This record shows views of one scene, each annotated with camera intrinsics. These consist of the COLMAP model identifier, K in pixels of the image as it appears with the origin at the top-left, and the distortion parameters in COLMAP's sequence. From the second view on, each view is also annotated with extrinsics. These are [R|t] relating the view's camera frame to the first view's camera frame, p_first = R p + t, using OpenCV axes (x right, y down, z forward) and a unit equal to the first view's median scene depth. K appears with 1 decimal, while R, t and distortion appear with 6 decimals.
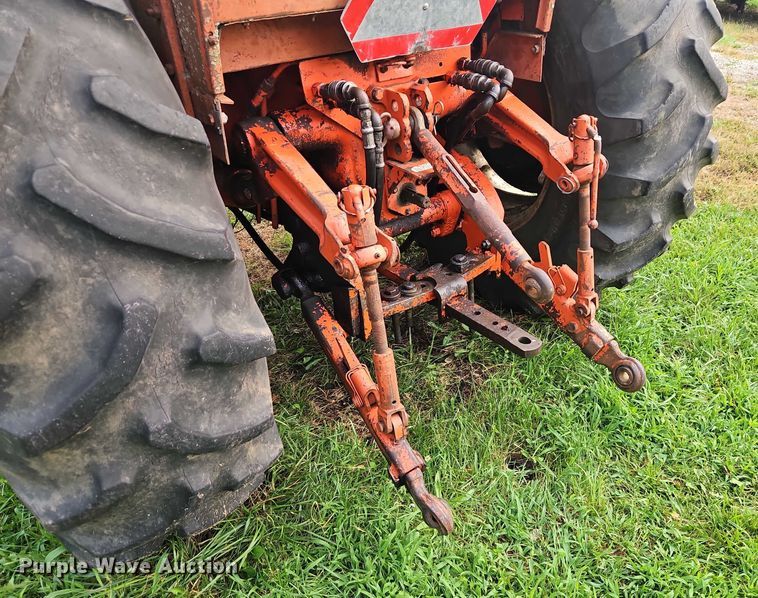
lens RADIAL K [[587.7, 0, 445.5], [0, 587.7, 323.0], [0, 0, 1]] dist [0.077708, -0.071097]
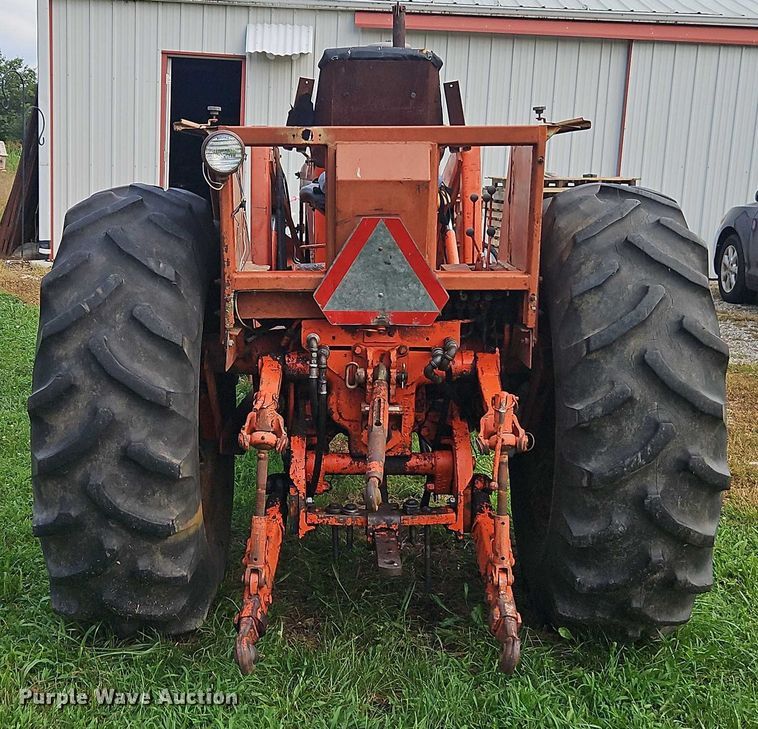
lens RADIAL K [[1077.1, 0, 341.8], [0, 1077.1, 361.6], [0, 0, 1]] dist [0.070246, -0.006784]
pose [[0.760940, 0.134338, -0.634762, 1.309898], [-0.382410, 0.883202, -0.271509, 0.282807], [0.524149, 0.449342, 0.723436, -0.692756]]
